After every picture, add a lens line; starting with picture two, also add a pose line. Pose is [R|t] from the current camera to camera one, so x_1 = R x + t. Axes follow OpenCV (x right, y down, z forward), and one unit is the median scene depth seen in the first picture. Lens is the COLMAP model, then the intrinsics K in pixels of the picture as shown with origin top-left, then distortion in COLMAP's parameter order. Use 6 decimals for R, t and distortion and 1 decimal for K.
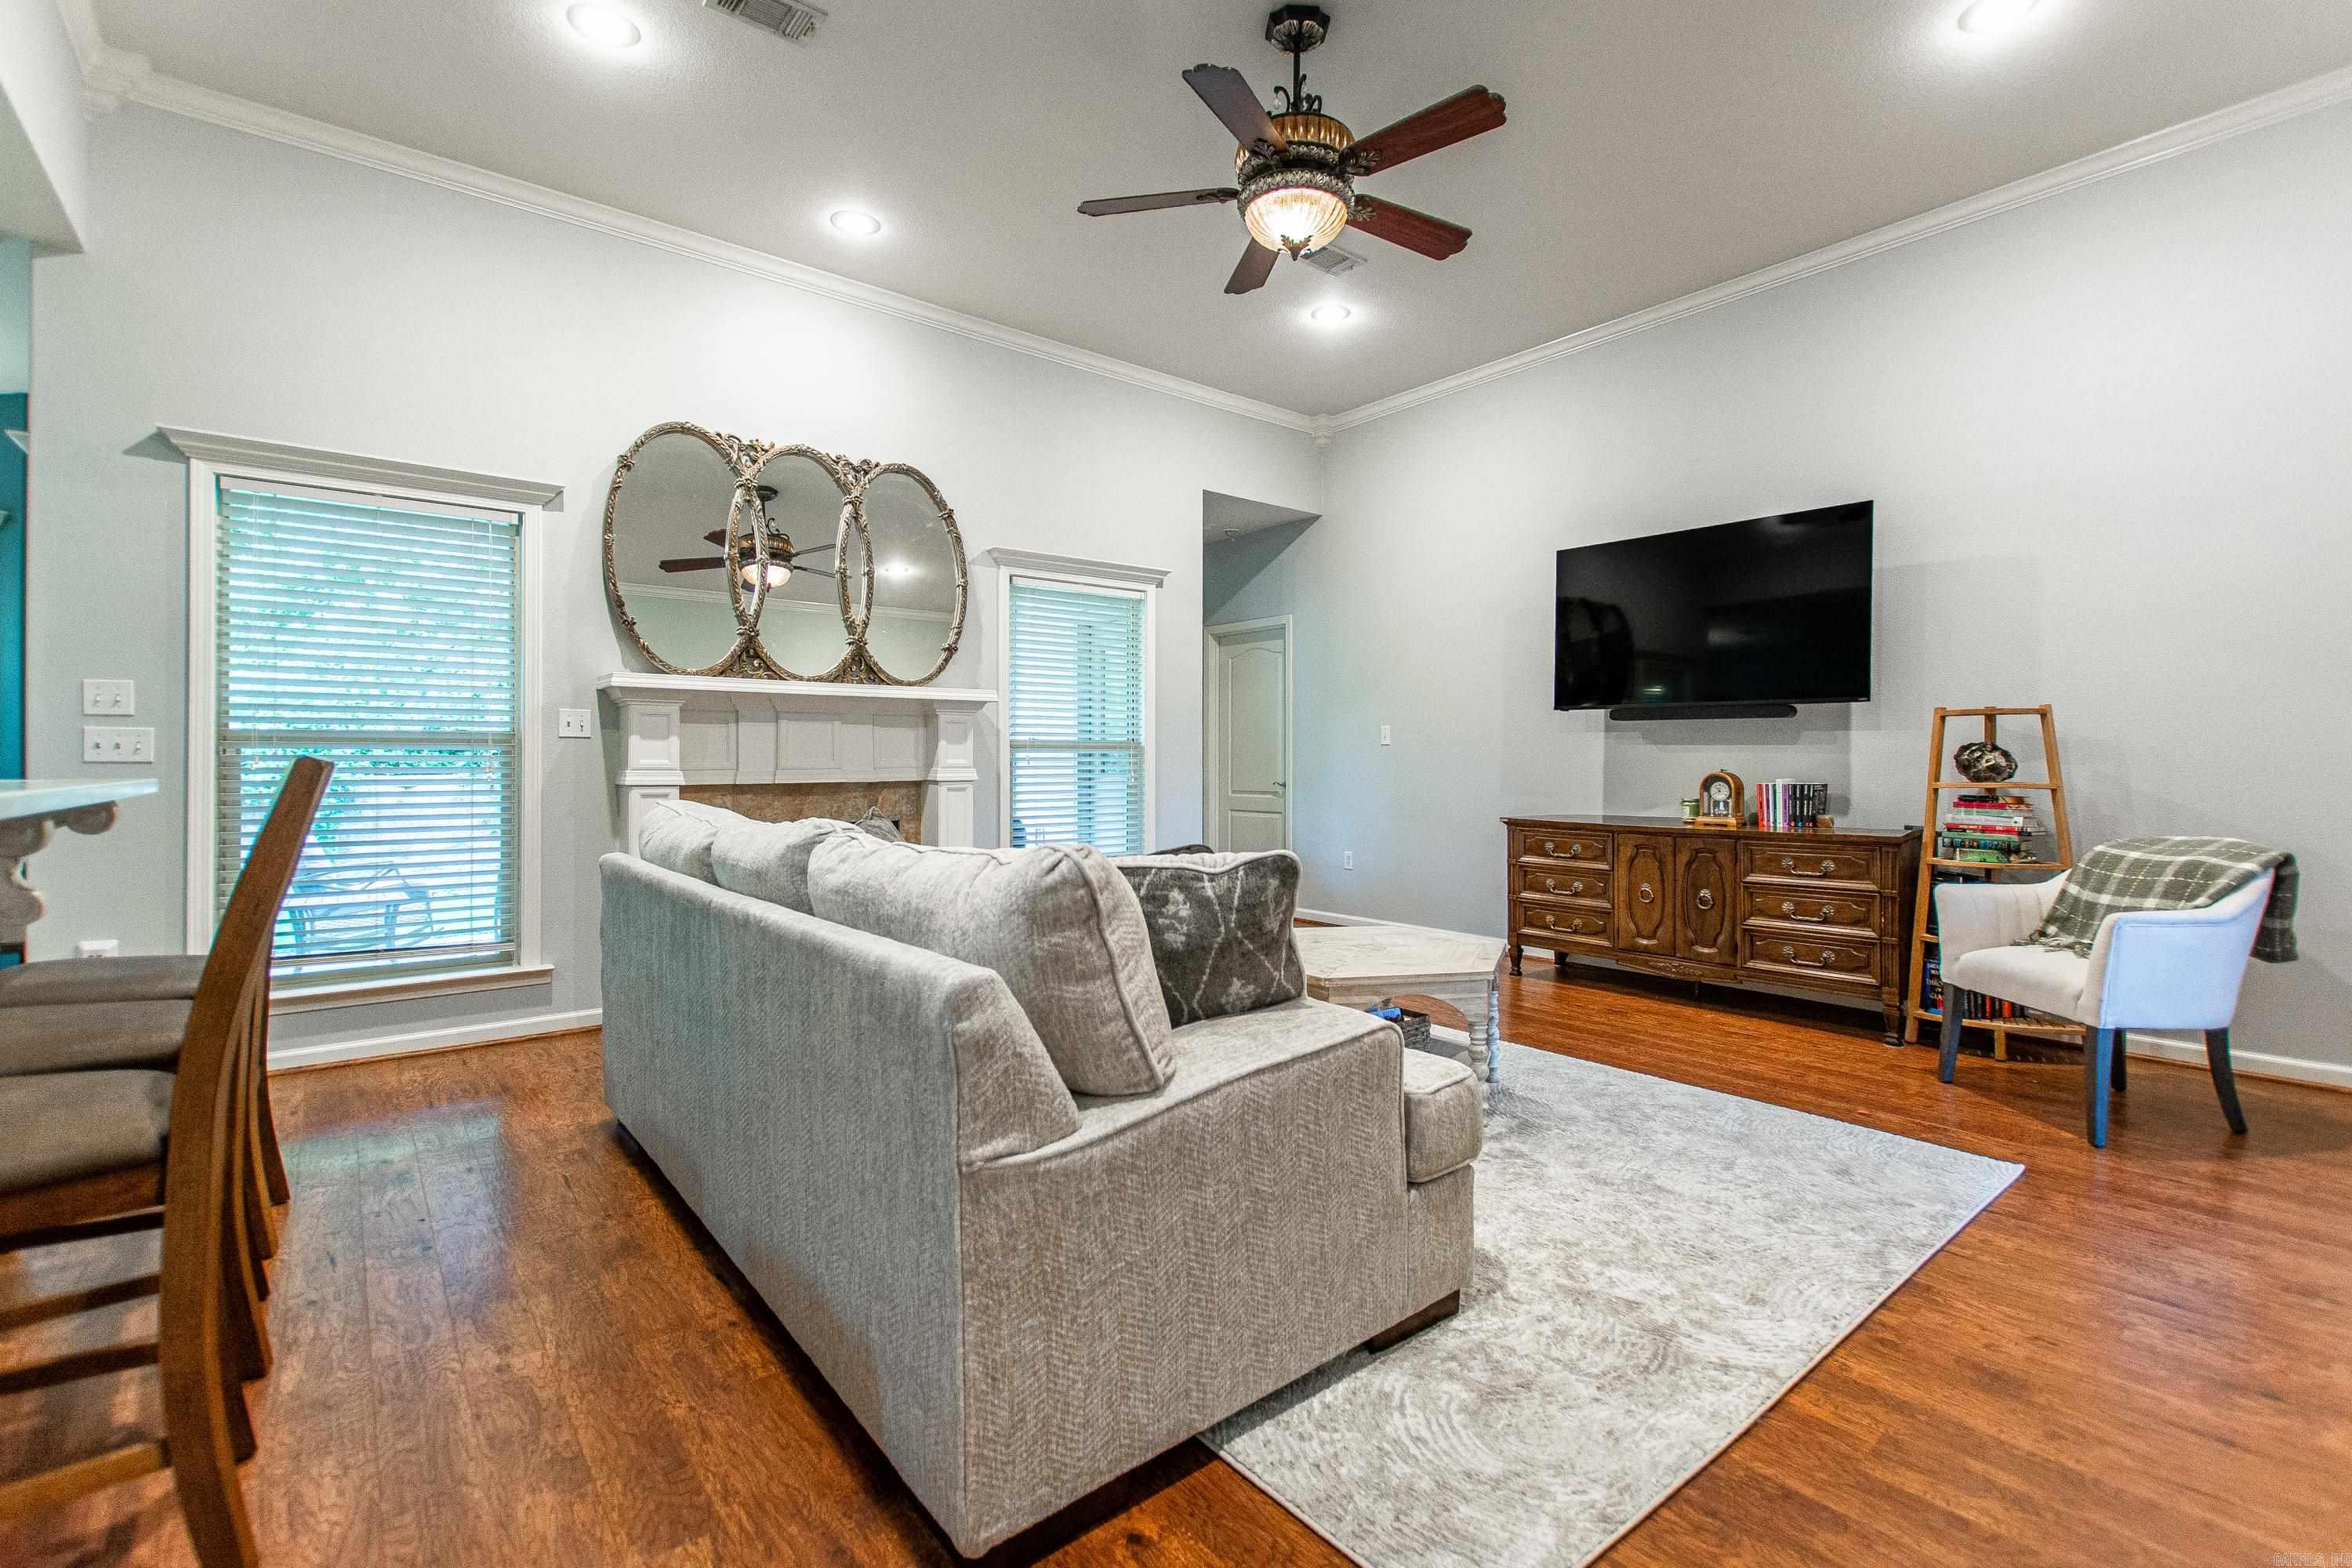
lens RADIAL K [[1045.3, 0, 1192.4], [0, 1045.3, 743.5], [0, 0, 1]] dist [0.006388, 0.000004]
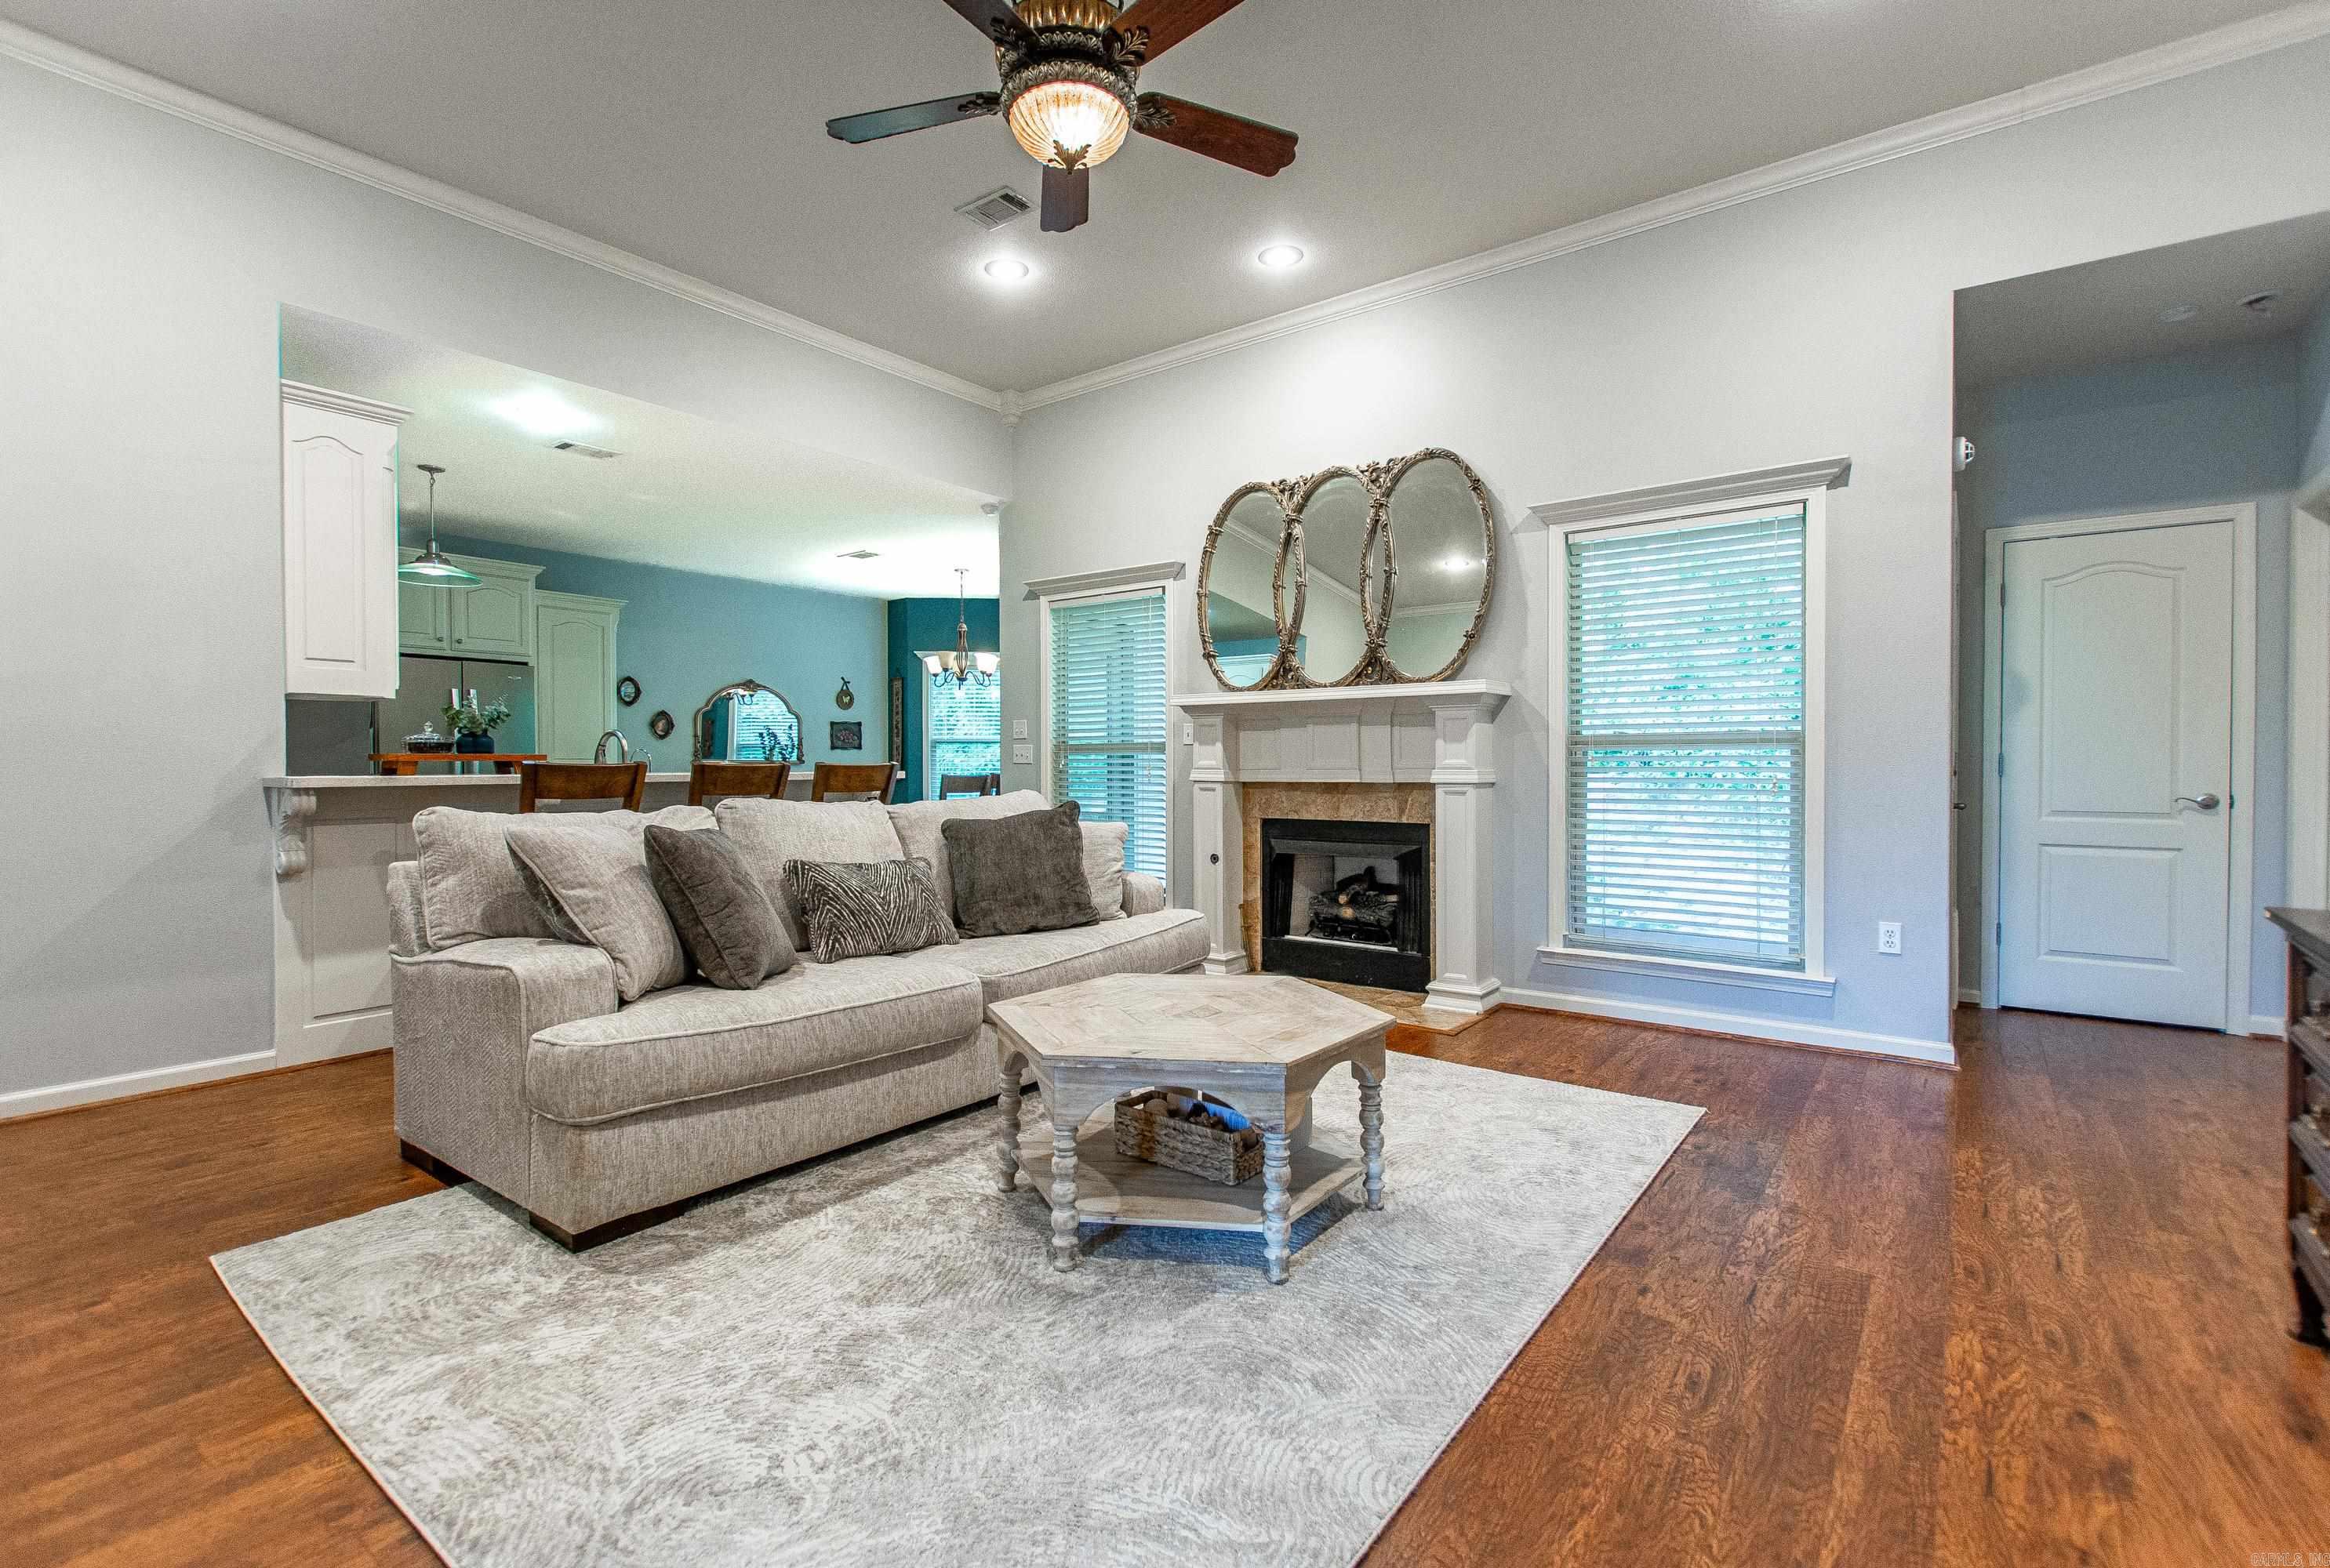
lens RADIAL K [[1044.2, 0, 1164.0], [0, 1044.2, 774.3], [0, 0, 1]] dist [0.010599, -0.006070]
pose [[0.230400, 0.009743, -0.973047, 0.704761], [0.017302, 0.999751, 0.014107, 0.012616], [0.972942, -0.020086, 0.230174, 0.649278]]
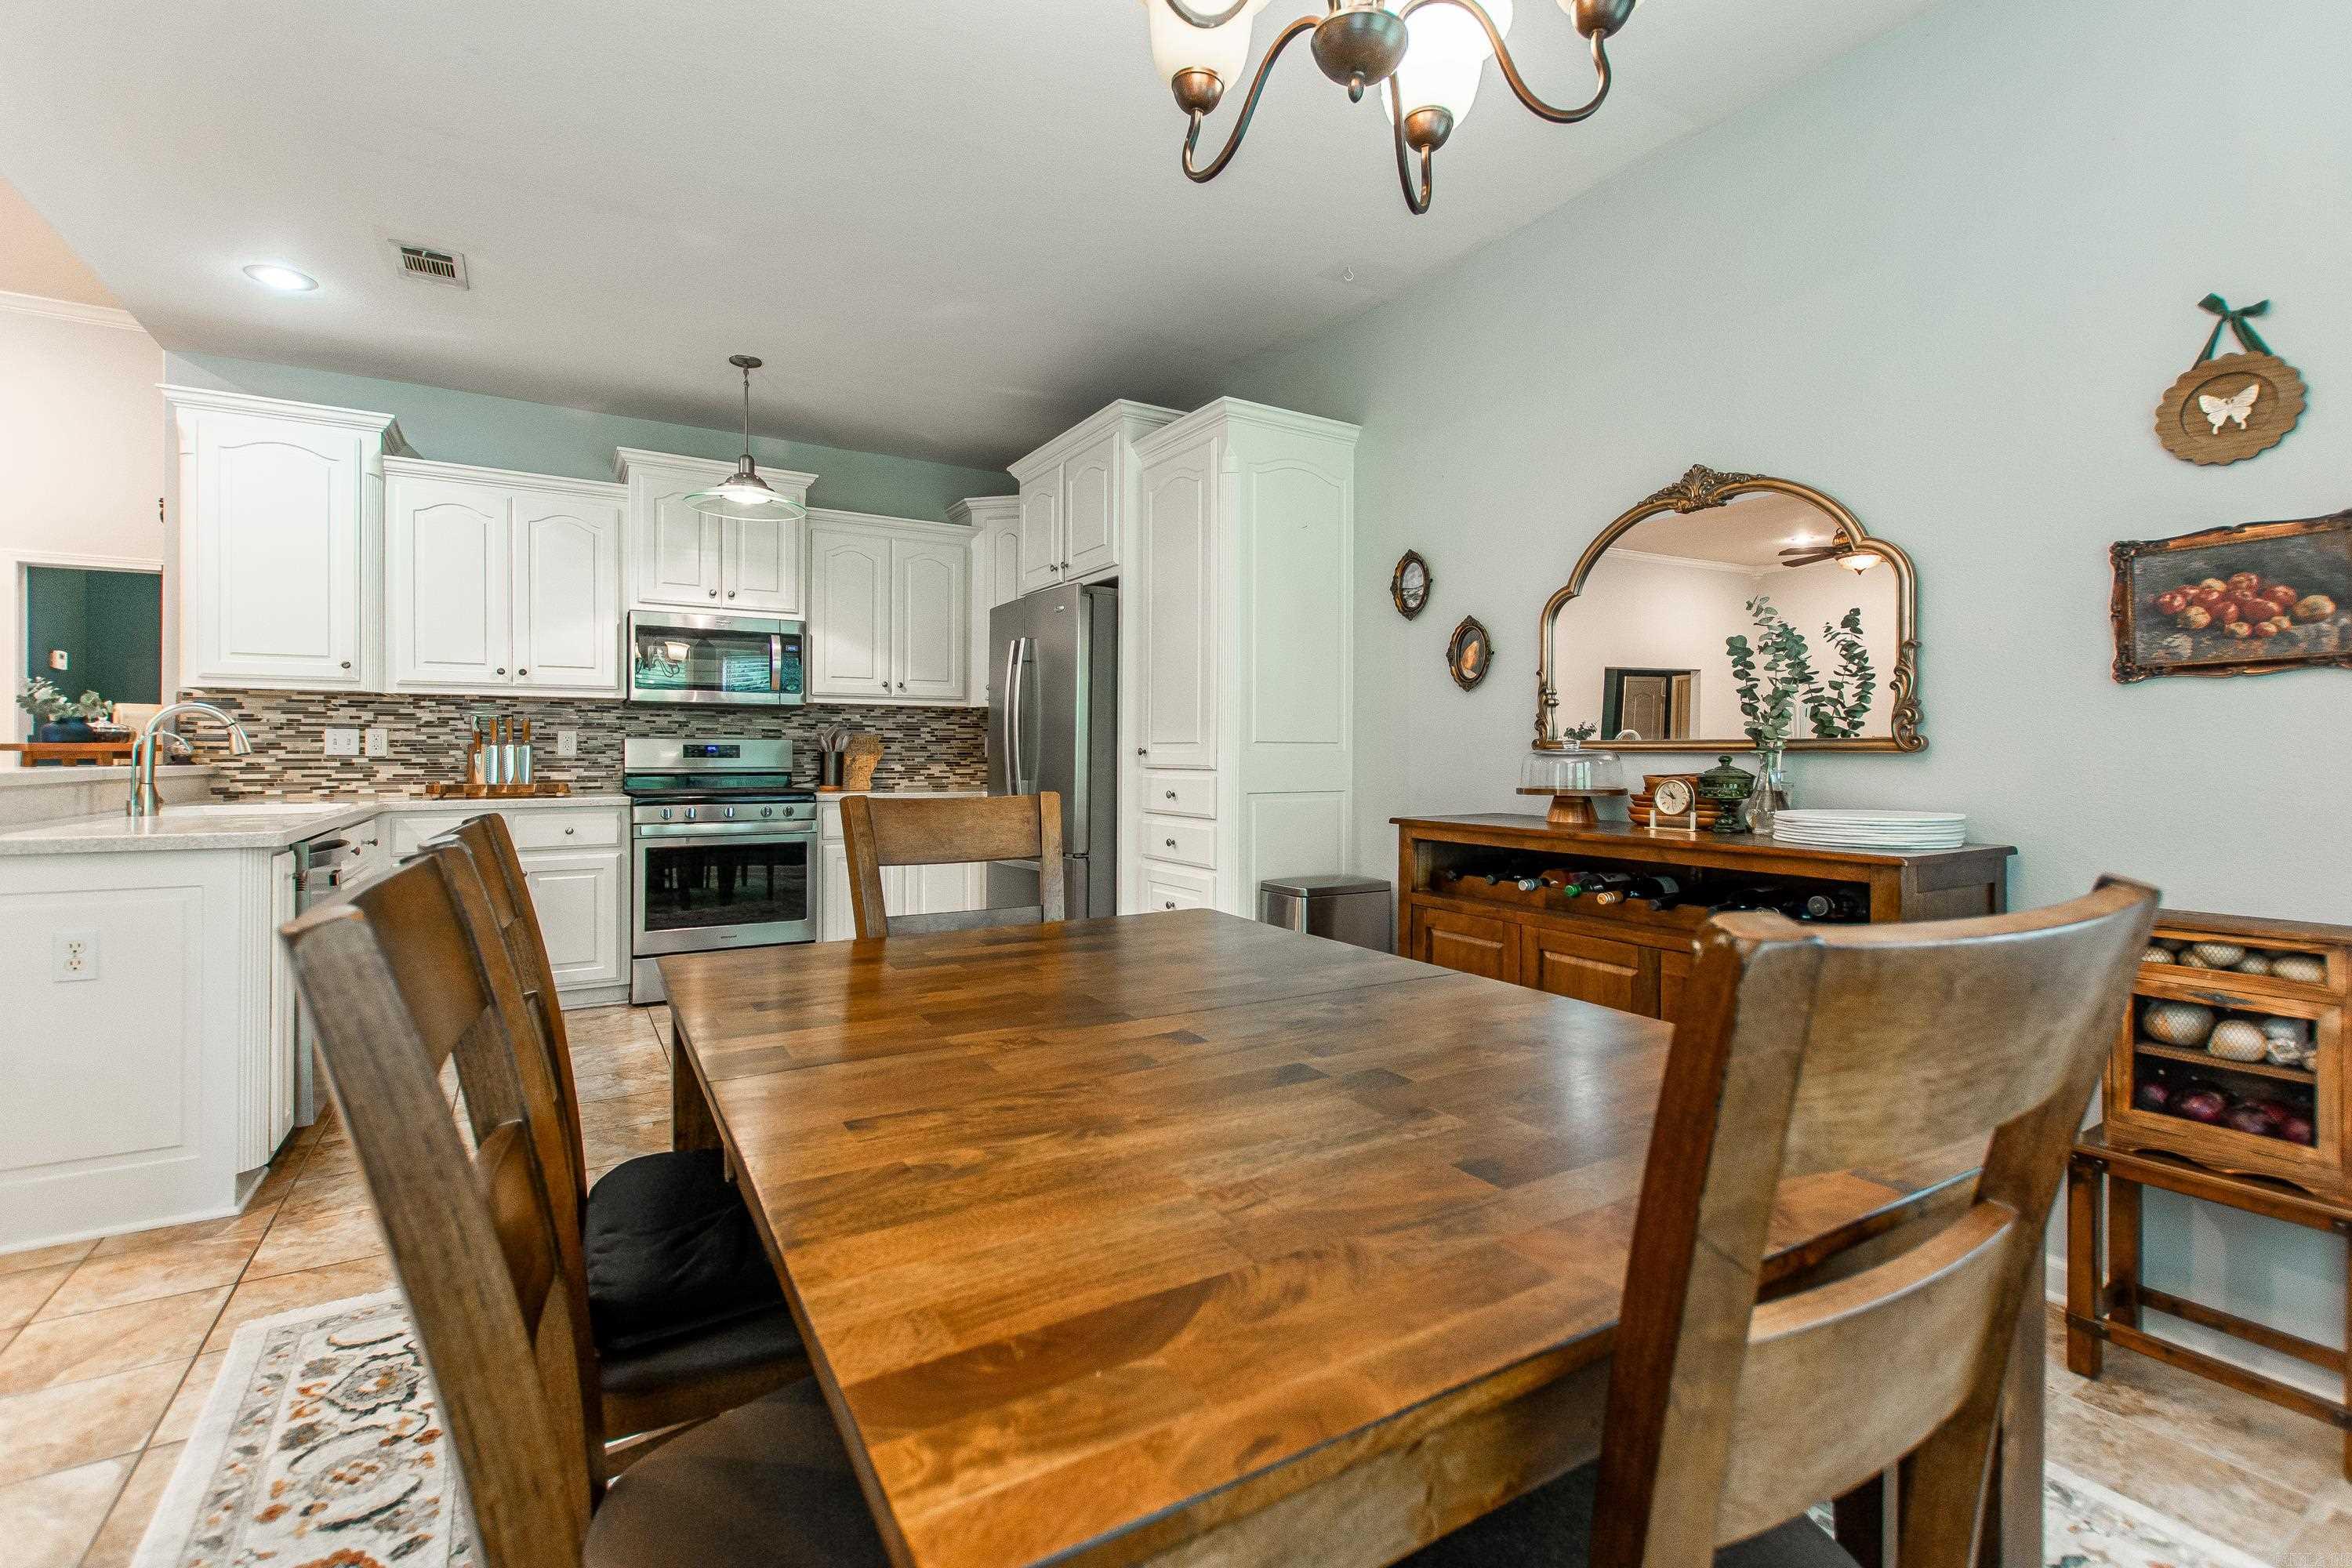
lens RADIAL K [[1057.8, 0, 1185.6], [0, 1057.8, 750.3], [0, 0, 1]] dist [0.027187, -0.013316]
pose [[-0.990092, 0.001111, 0.140416, -1.397149], [-0.001554, 0.999821, -0.018869, 0.017336], [-0.140412, -0.018900, -0.989913, 1.004710]]
